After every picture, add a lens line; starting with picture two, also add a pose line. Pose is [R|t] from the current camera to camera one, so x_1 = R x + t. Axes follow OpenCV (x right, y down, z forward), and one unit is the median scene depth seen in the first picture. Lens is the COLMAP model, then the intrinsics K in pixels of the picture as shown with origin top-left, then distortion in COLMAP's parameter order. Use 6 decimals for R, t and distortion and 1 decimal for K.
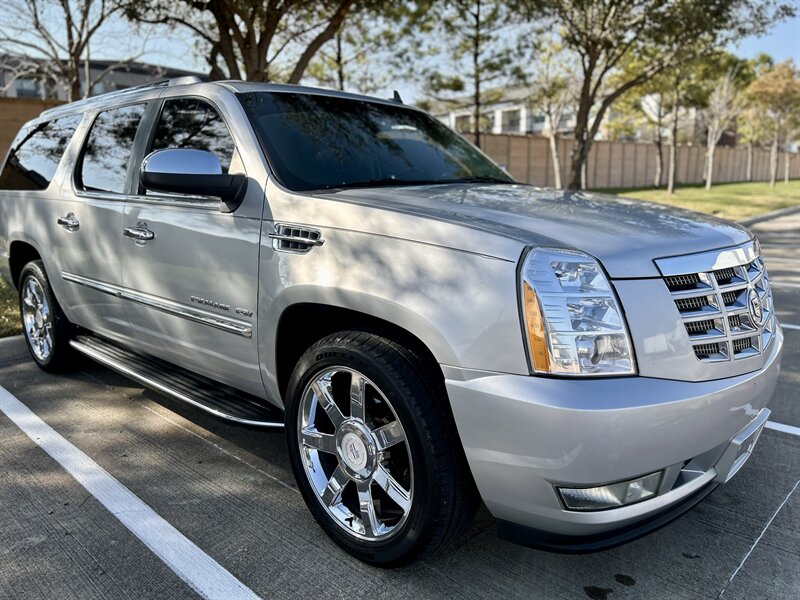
lens RADIAL K [[634.7, 0, 404.2], [0, 634.7, 303.9], [0, 0, 1]] dist [0.058775, -0.057177]
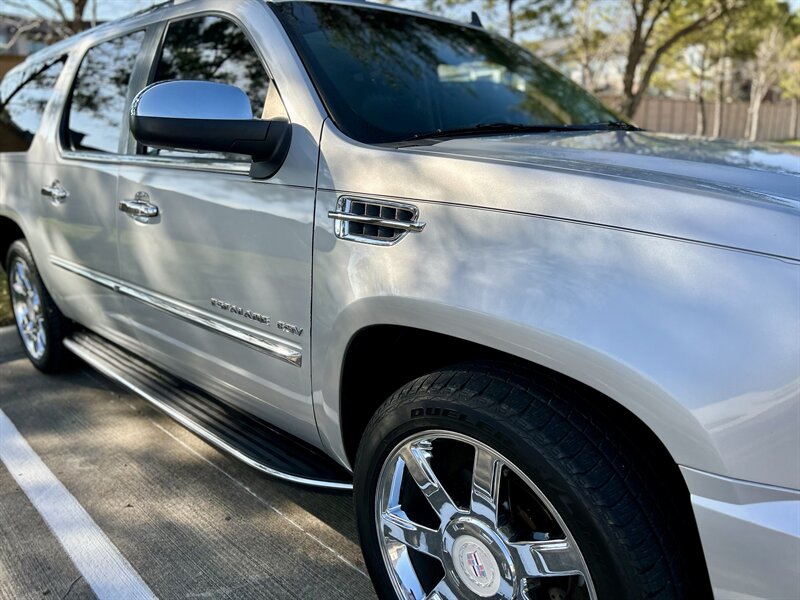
lens RADIAL K [[634.7, 0, 404.4], [0, 634.7, 309.6], [0, 0, 1]] dist [0.058775, -0.057177]
pose [[0.999550, -0.001883, -0.029951, -0.102195], [0.003787, 0.997966, 0.063628, -0.045152], [0.029771, -0.063713, 0.997524, 0.310338]]
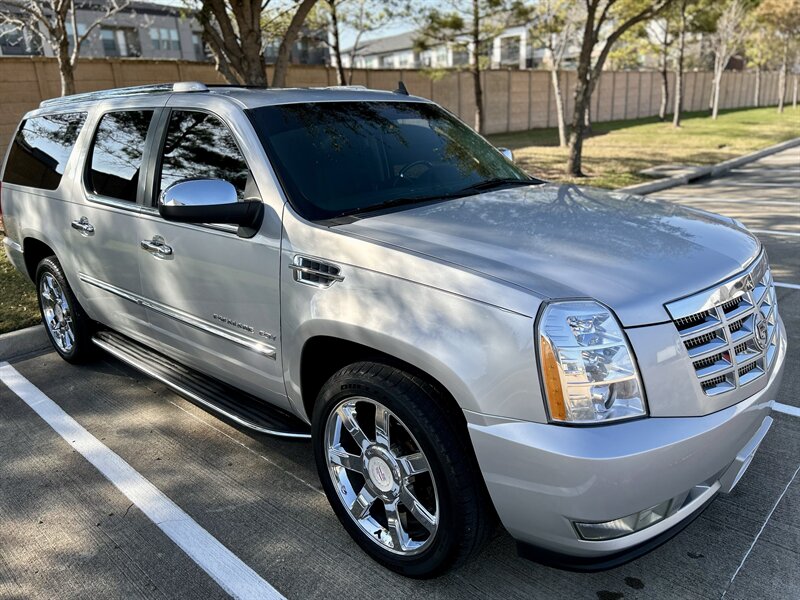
lens RADIAL K [[634.7, 0, 404.1], [0, 634.7, 305.4], [0, 0, 1]] dist [0.058775, -0.057177]
pose [[0.999476, -0.031912, -0.005345, -0.019524], [0.032289, 0.994345, 0.101171, -0.123523], [0.002086, -0.101291, 0.994855, -0.027511]]
